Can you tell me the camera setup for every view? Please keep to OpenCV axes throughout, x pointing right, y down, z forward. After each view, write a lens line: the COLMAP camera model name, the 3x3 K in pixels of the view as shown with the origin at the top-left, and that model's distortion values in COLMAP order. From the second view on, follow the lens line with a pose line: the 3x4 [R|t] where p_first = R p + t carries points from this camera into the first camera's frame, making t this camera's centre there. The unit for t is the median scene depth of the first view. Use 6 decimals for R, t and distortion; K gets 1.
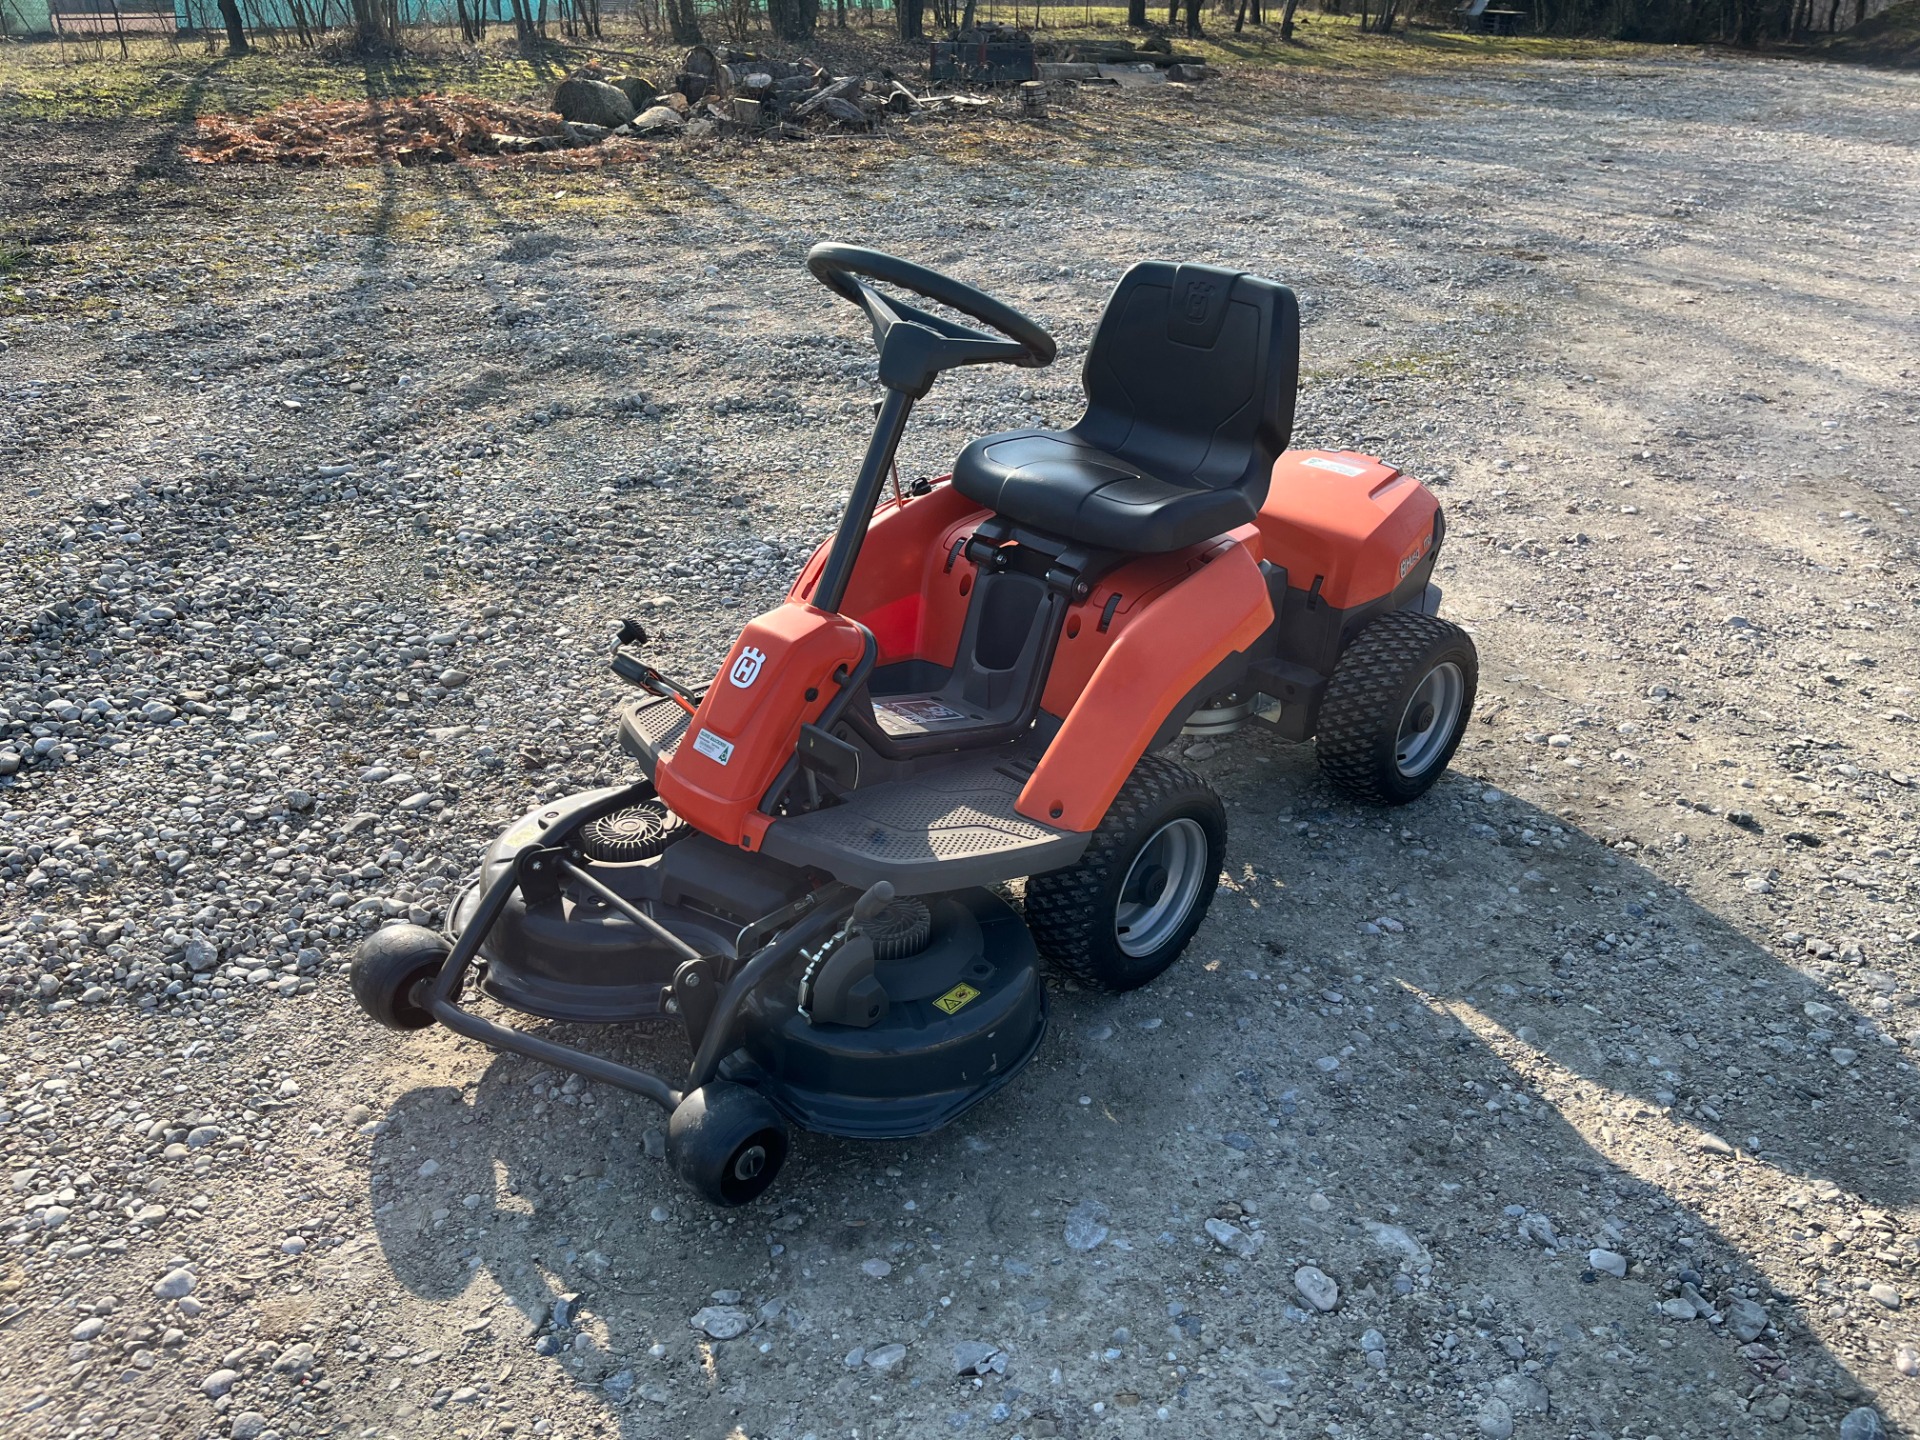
lens RADIAL K [[1453.5, 0, 984.6], [0, 1453.5, 726.6], [0, 0, 1]] dist [0.066228, -0.092897]
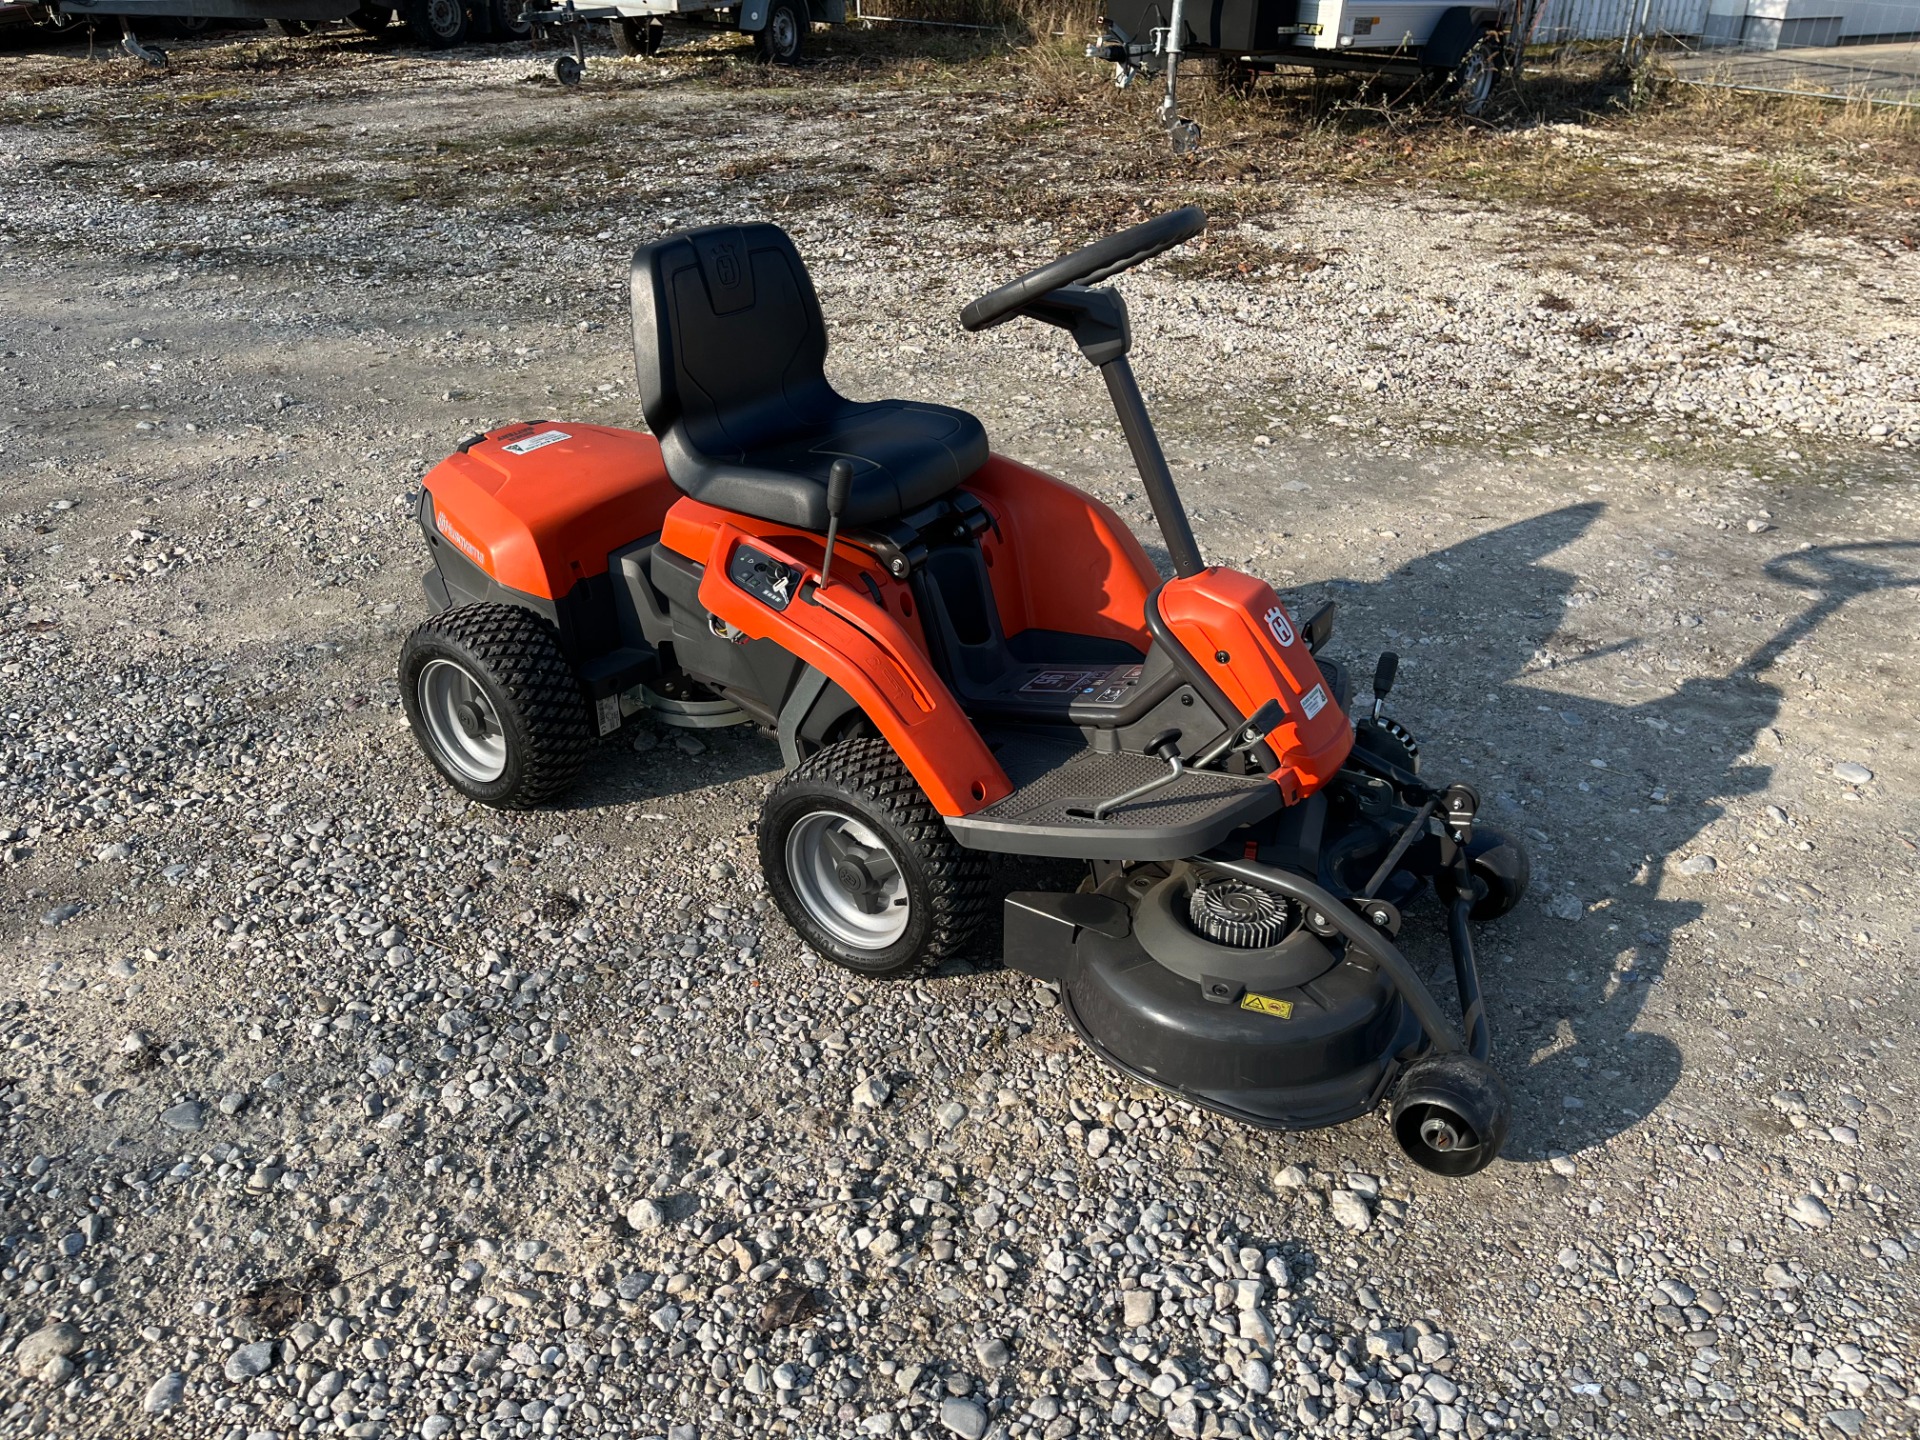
lens RADIAL K [[1453.5, 0, 983.8], [0, 1453.5, 734.1], [0, 0, 1]] dist [0.066228, -0.092897]
pose [[-0.191640, -0.509206, 0.839038, -0.930827], [0.428064, 0.725923, 0.538329, -0.571183], [-0.883196, 0.462327, 0.078857, 1.035073]]
